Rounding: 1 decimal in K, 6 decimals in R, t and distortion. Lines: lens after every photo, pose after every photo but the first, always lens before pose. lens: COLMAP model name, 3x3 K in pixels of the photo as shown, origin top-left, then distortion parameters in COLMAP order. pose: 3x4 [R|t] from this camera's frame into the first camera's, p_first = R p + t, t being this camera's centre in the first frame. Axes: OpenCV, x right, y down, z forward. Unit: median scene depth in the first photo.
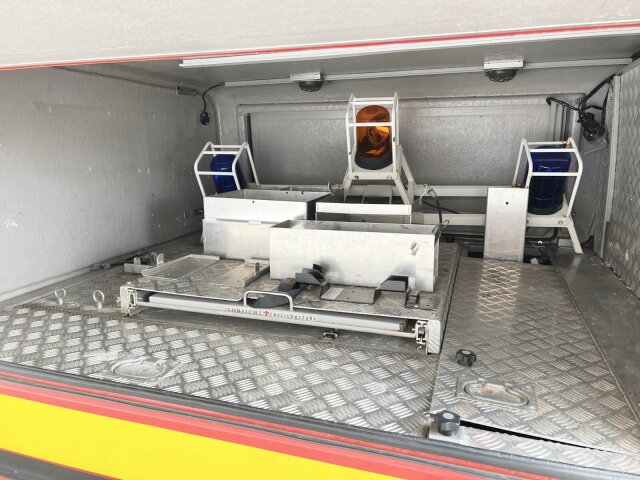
lens RADIAL K [[488.6, 0, 320.0], [0, 488.6, 240.0], [0, 0, 1]] dist [0.031975, -0.011657]
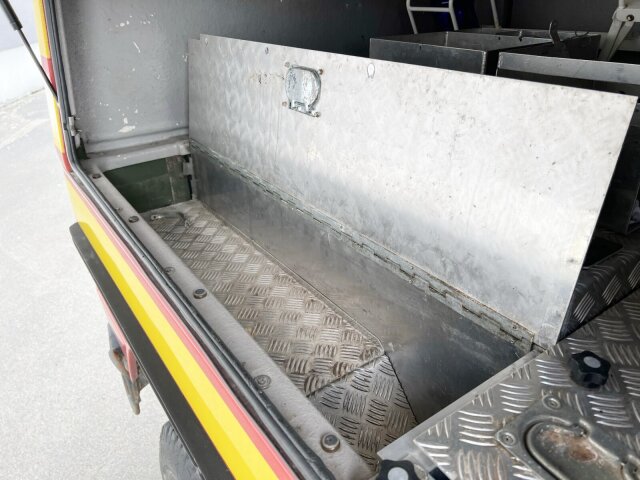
lens RADIAL K [[488.6, 0, 320.0], [0, 488.6, 240.0], [0, 0, 1]] dist [0.031975, -0.011657]
pose [[0.808977, 0.263107, -0.525671, 0.152603], [-0.106193, 0.944941, 0.309532, -0.014855], [0.578168, -0.194582, 0.792376, 0.217187]]
